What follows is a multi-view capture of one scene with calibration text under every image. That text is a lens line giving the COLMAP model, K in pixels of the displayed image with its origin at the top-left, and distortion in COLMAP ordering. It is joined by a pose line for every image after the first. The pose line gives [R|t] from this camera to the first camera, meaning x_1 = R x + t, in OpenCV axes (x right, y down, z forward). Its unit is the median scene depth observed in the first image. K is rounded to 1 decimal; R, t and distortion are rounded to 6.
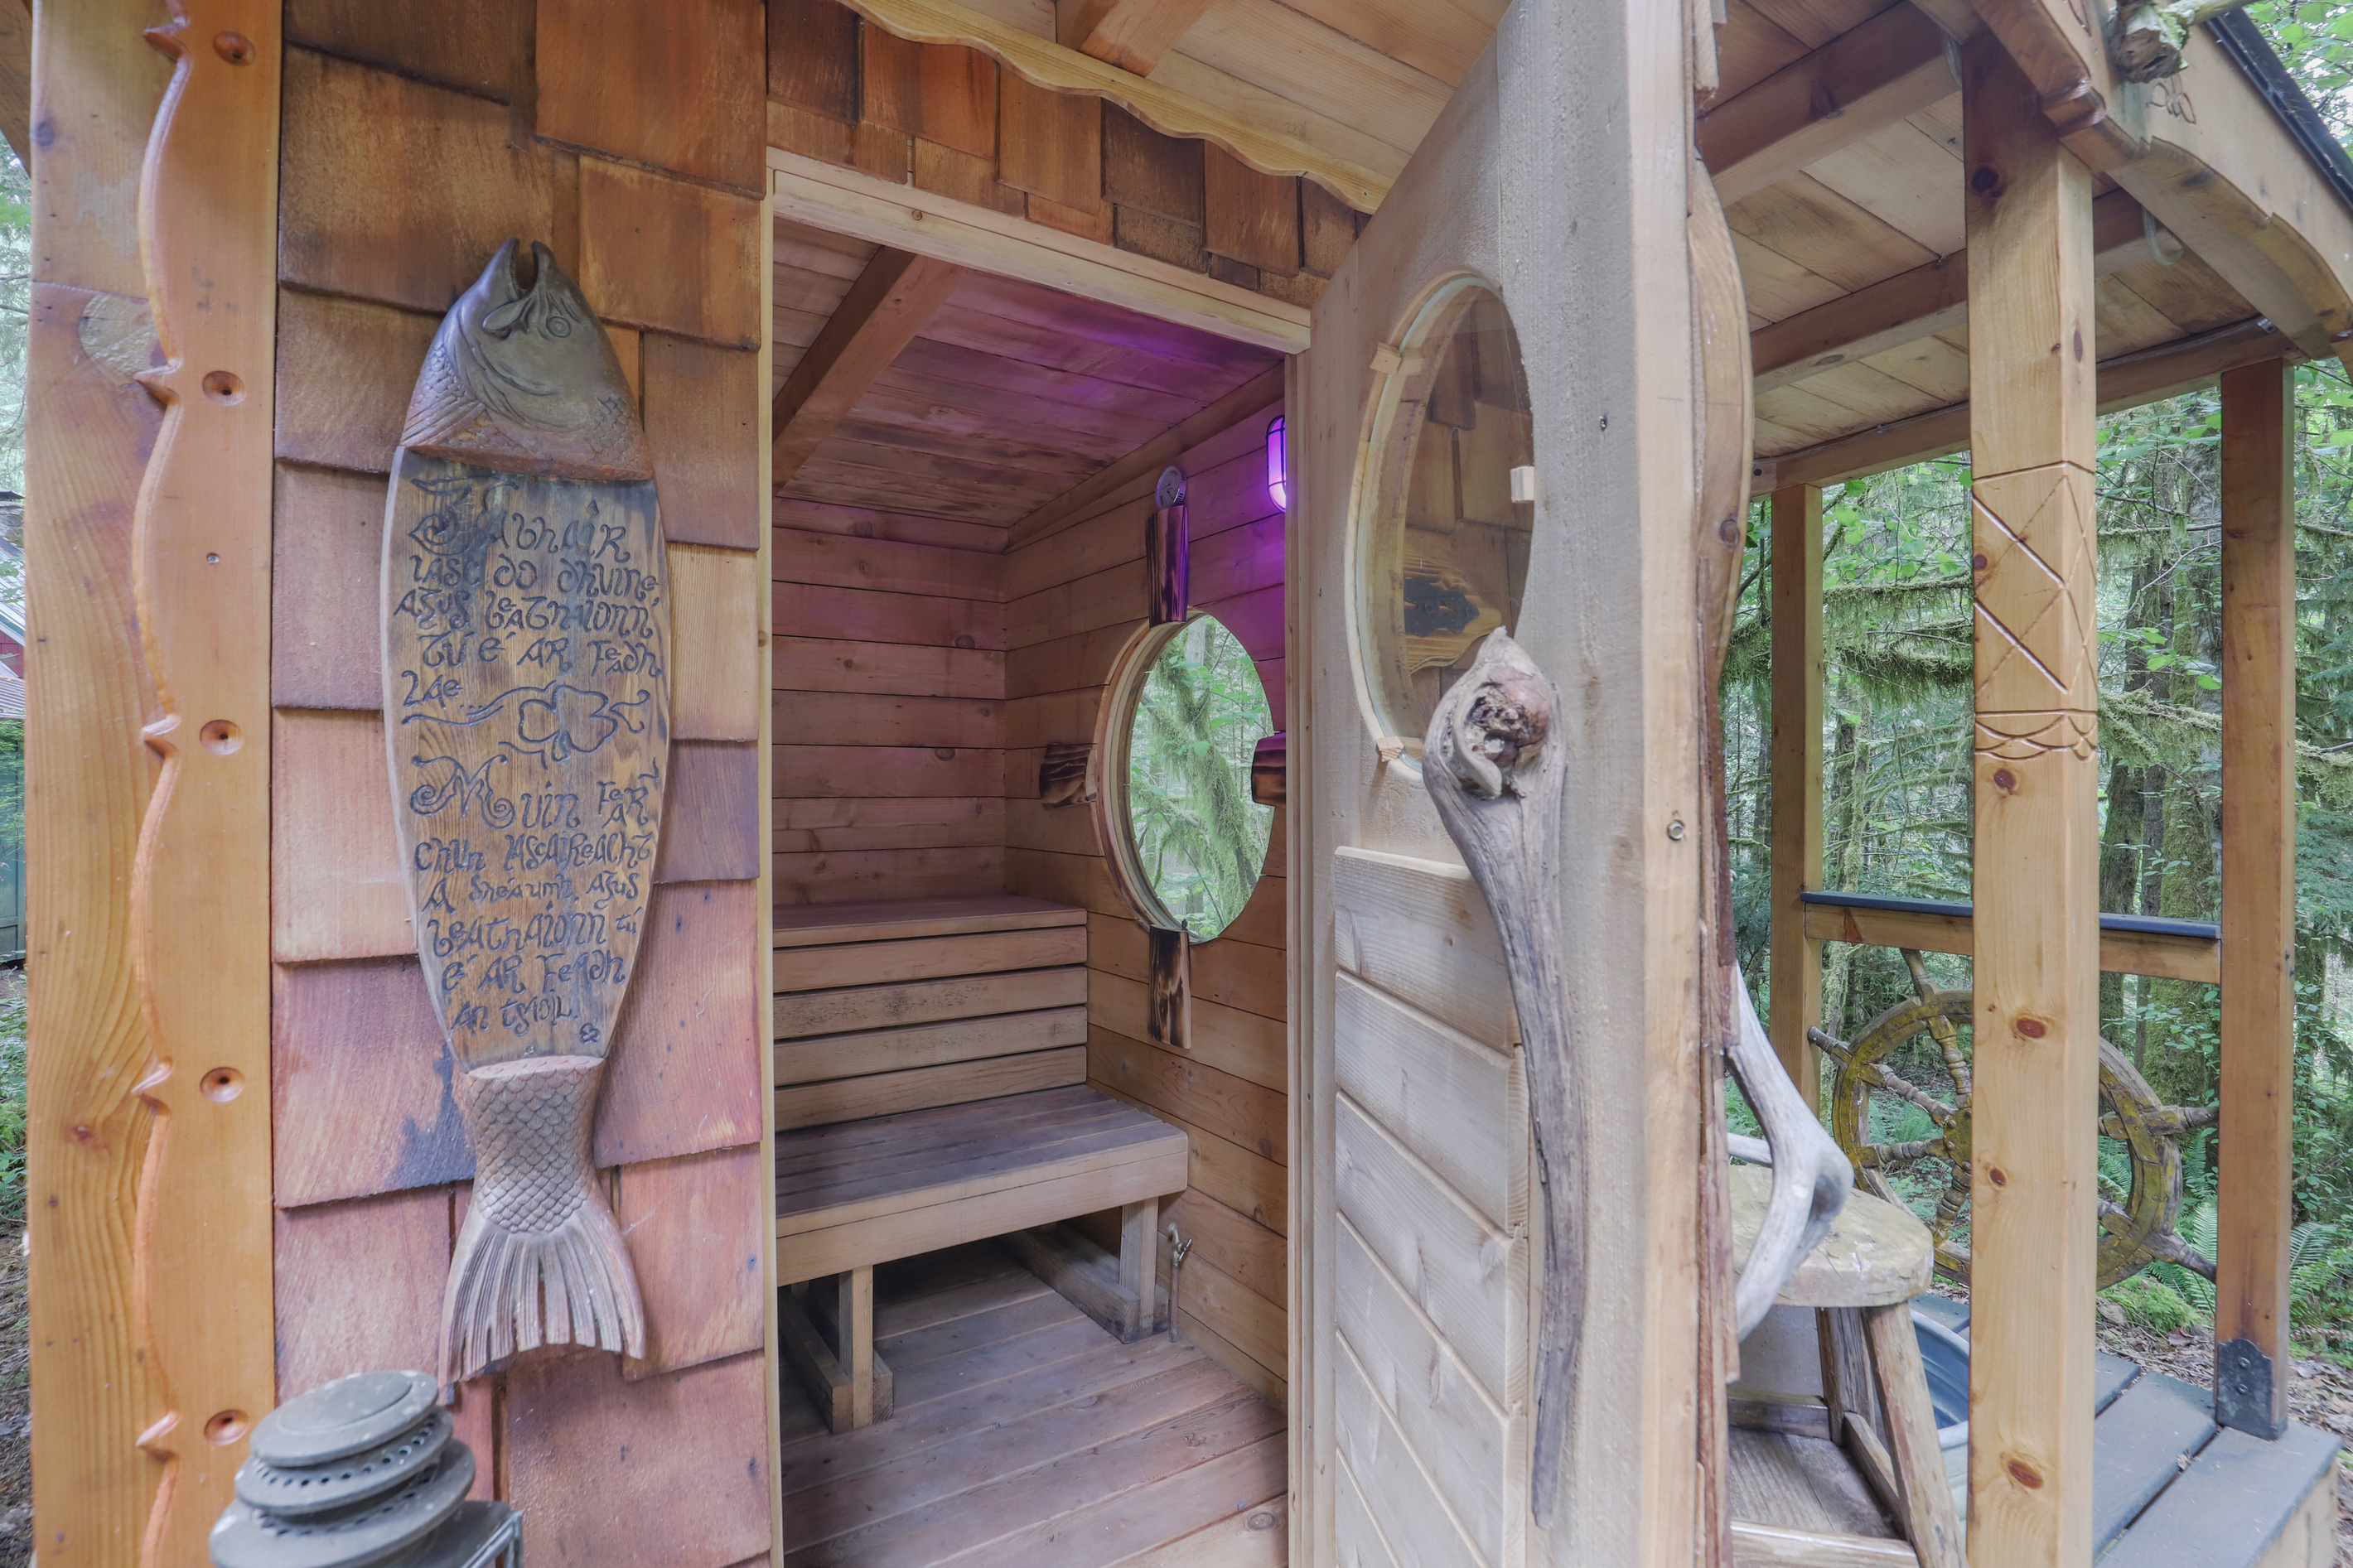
lens RADIAL K [[1084.8, 0, 1162.1], [0, 1084.8, 793.7], [0, 0, 1]] dist [-0.027090, 0.000837]
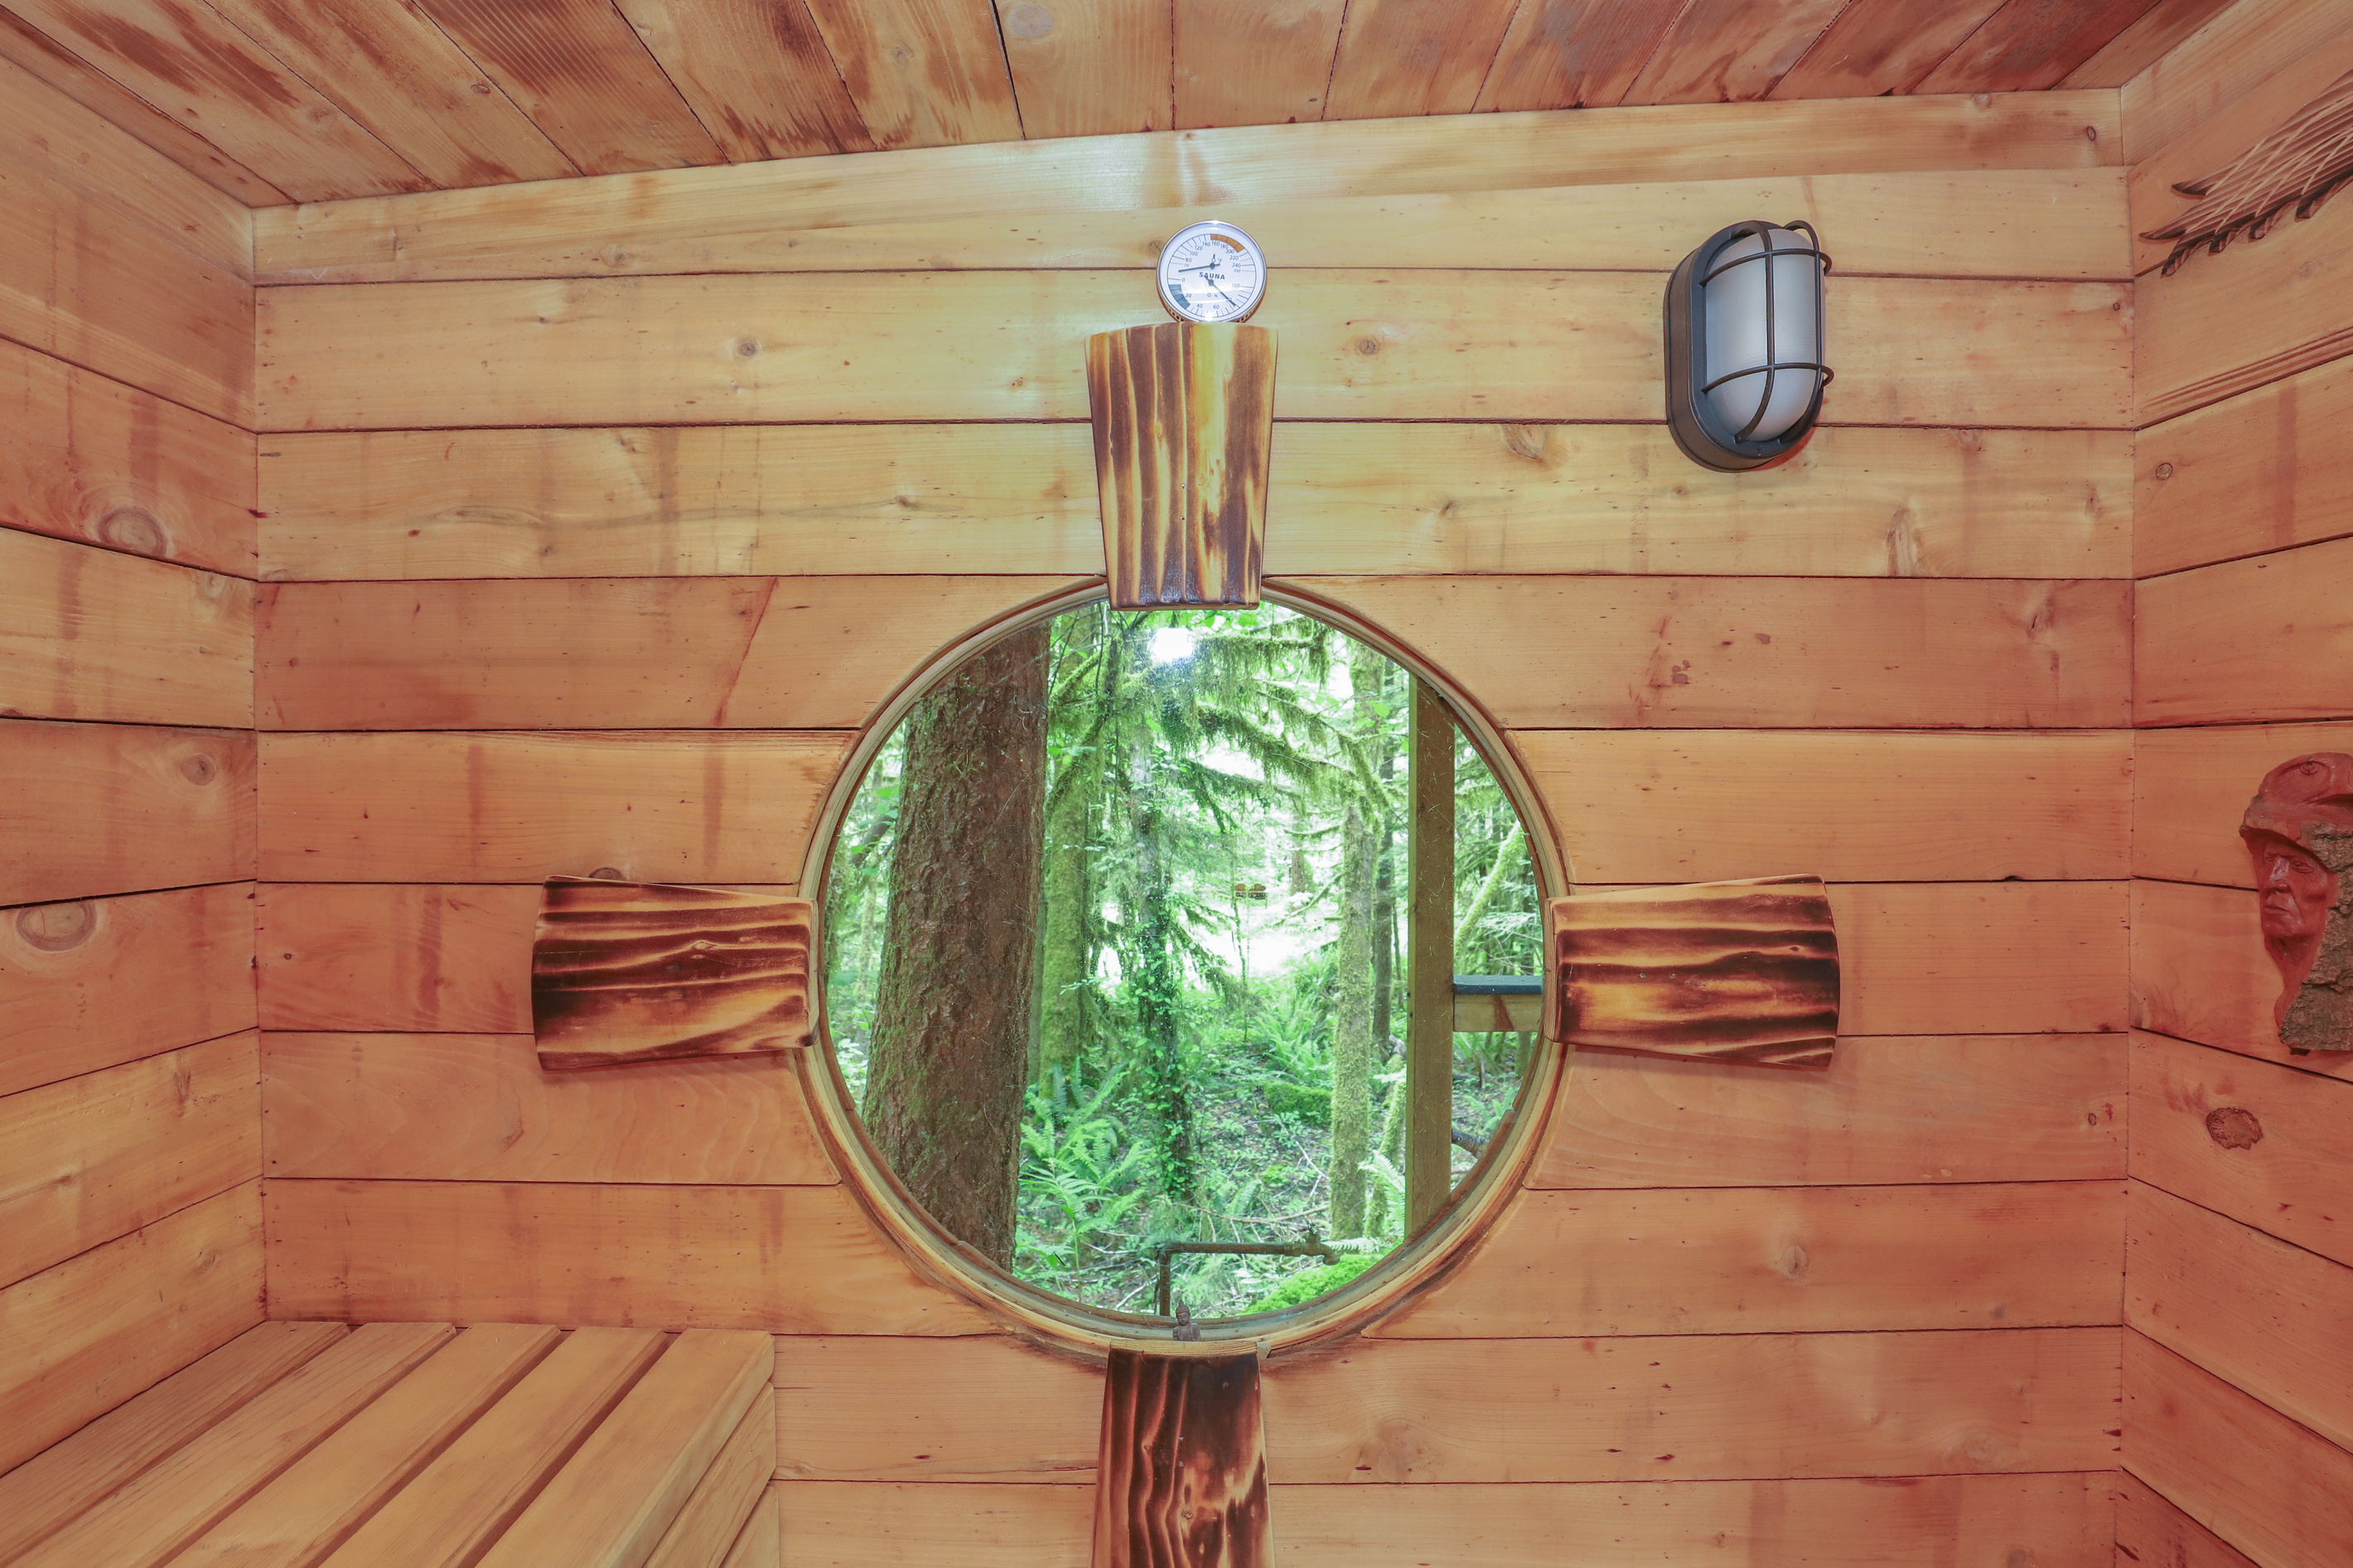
lens RADIAL K [[1084.8, 0, 1160.1], [0, 1084.8, 783.1], [0, 0, 1]] dist [-0.027090, 0.000837]
pose [[0.551785, -0.005596, 0.833967, -0.322275], [0.004877, 0.999982, 0.003483, -0.086625], [-0.833972, 0.002145, 0.551803, 0.736765]]
